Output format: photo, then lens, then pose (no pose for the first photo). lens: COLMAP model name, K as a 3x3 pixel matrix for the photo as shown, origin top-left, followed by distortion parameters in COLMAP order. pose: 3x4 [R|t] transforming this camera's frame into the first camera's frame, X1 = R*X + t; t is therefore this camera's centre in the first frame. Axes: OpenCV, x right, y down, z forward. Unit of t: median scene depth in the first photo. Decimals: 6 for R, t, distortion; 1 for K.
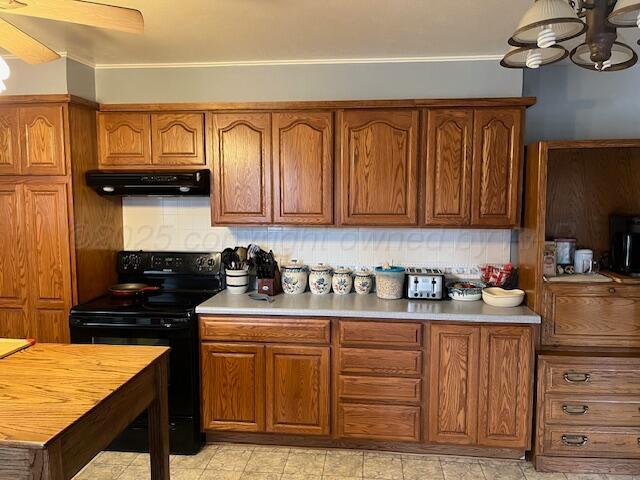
lens RADIAL K [[488.1, 0, 322.3], [0, 488.1, 238.9], [0, 0, 1]] dist [0.038765, -0.017852]
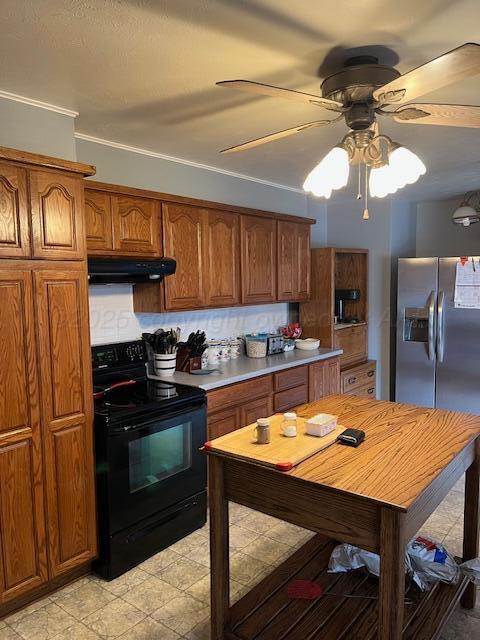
lens RADIAL K [[488.1, 0, 241.7], [0, 488.1, 324.7], [0, 0, 1]] dist [0.038765, -0.017852]
pose [[0.540653, -0.087861, 0.836645, -1.018861], [0.090206, 0.994852, 0.046183, -0.033790], [-0.836396, 0.050501, 0.545795, 0.310248]]
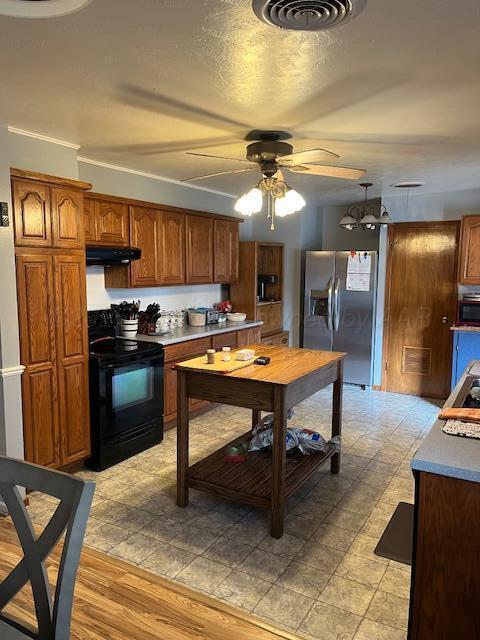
lens RADIAL K [[488.1, 0, 243.6], [0, 488.1, 323.1], [0, 0, 1]] dist [0.038765, -0.017852]
pose [[0.409205, -0.106566, 0.906198, -1.381968], [0.074357, 0.993748, 0.083285, -0.019683], [-0.909408, 0.033302, 0.414570, 0.145220]]
